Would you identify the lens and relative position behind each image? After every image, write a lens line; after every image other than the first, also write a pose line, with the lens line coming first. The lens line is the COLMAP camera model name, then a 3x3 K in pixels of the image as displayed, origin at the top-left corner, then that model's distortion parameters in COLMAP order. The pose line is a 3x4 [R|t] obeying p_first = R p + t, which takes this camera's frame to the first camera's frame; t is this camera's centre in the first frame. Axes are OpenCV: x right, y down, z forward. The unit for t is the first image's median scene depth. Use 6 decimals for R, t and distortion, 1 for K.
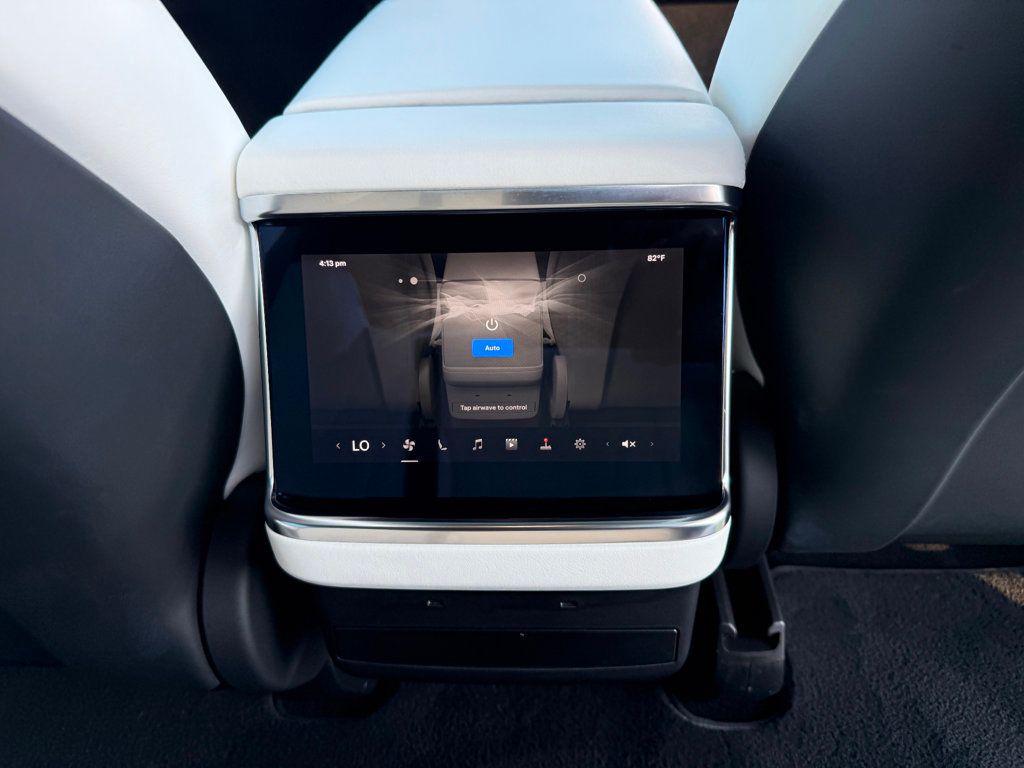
lens RADIAL K [[727.5, 0, 513.5], [0, 727.5, 383.4], [0, 0, 1]] dist [-0.005439, -0.011092]
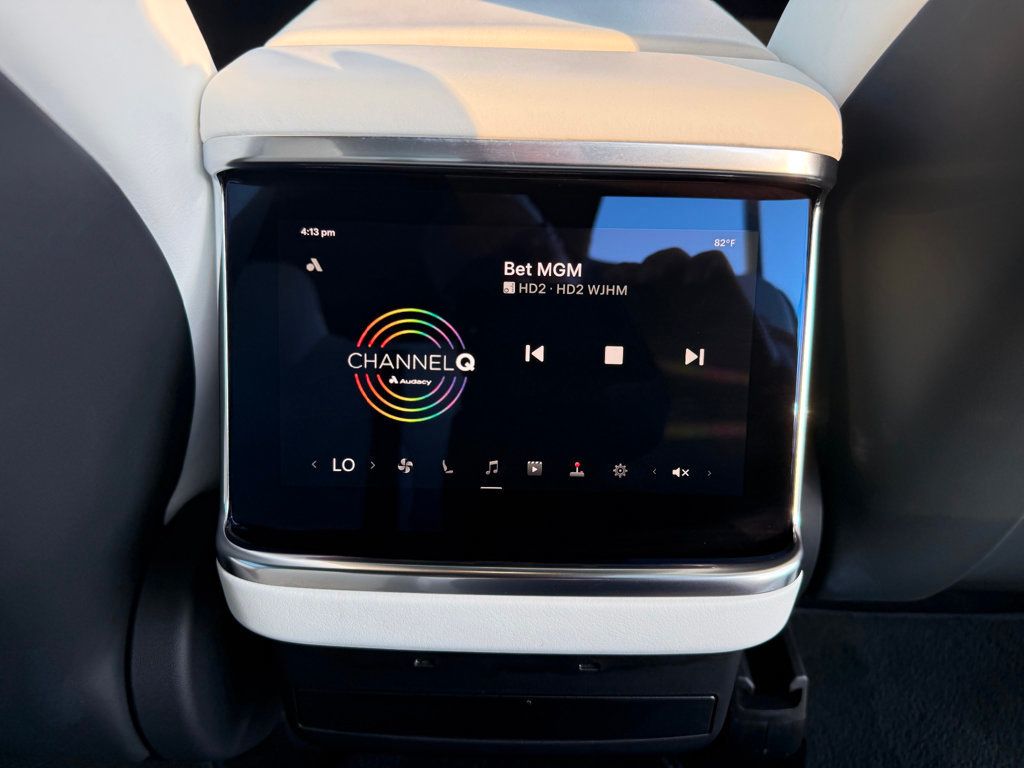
lens RADIAL K [[727.5, 0, 510.4], [0, 727.5, 384.0], [0, 0, 1]] dist [-0.005439, -0.011092]
pose [[0.997764, 0.033670, 0.057739, -0.069663], [-0.032025, 0.999061, -0.029182, 0.013438], [-0.058667, 0.027268, 0.997905, 0.176797]]
